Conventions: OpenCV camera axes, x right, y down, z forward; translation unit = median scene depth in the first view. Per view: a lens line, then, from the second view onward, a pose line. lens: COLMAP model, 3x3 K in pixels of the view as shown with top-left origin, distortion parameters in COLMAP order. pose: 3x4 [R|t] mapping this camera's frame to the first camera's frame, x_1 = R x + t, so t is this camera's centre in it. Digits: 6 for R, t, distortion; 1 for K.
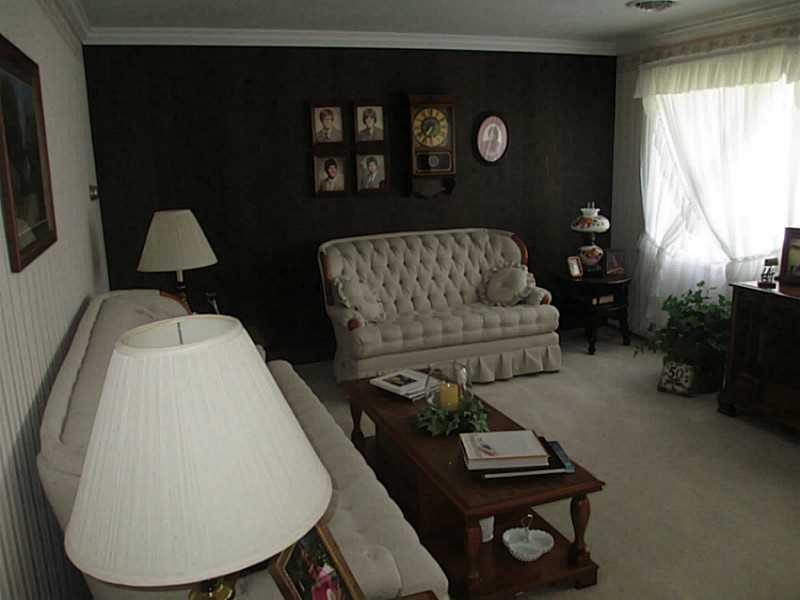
lens RADIAL K [[674.9, 0, 400.1], [0, 674.9, 297.9], [0, 0, 1]] dist [-0.051260, 0.037692]
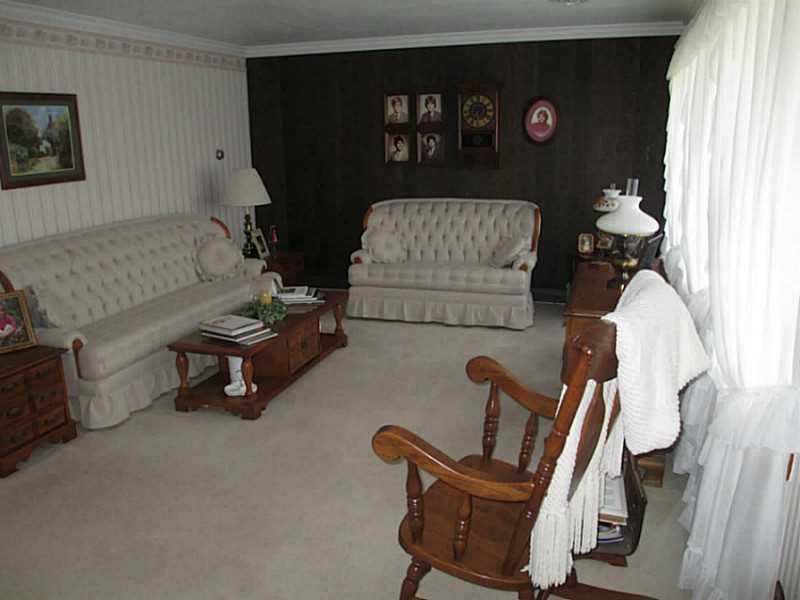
lens RADIAL K [[674.9, 0, 398.5], [0, 674.9, 303.2], [0, 0, 1]] dist [-0.051260, 0.037692]
pose [[0.787129, 0.170617, -0.592721, 0.703382], [-0.134740, 0.985334, 0.104698, -0.025948], [0.601892, -0.002548, 0.798574, -0.027811]]
